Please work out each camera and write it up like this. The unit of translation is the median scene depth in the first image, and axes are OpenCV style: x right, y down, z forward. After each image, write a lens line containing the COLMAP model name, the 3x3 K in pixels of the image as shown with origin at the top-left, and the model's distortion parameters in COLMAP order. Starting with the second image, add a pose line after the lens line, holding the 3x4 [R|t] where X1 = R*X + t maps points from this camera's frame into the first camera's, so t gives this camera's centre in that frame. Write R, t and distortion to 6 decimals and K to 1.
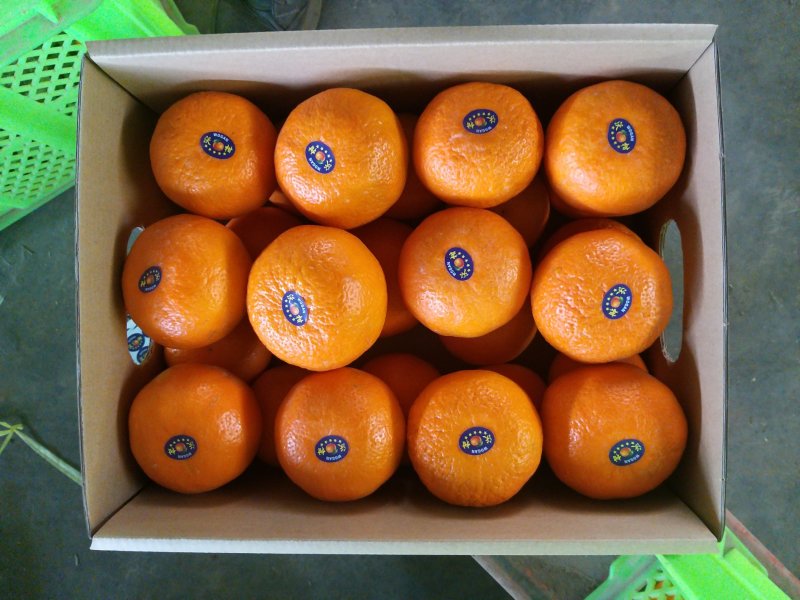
lens RADIAL K [[652.5, 0, 400.0], [0, 652.5, 300.0], [0, 0, 1]] dist [0.003136, -0.108953]
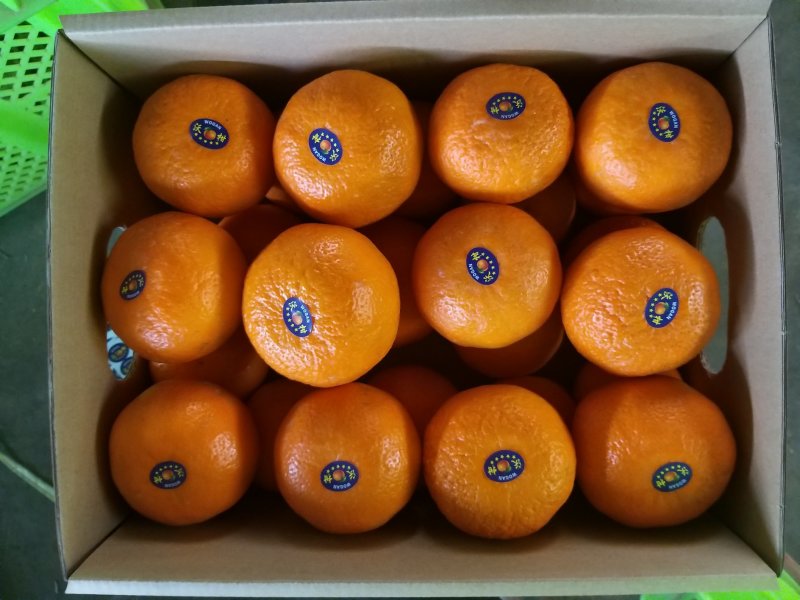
lens RADIAL K [[652.5, 0, 400.0], [0, 652.5, 300.0], [0, 0, 1]] dist [0.003136, -0.108953]
pose [[0.999815, -0.004391, 0.018721, -0.038968], [0.004565, 0.999947, -0.009276, -0.001499], [-0.018679, 0.009360, 0.999782, 0.114381]]
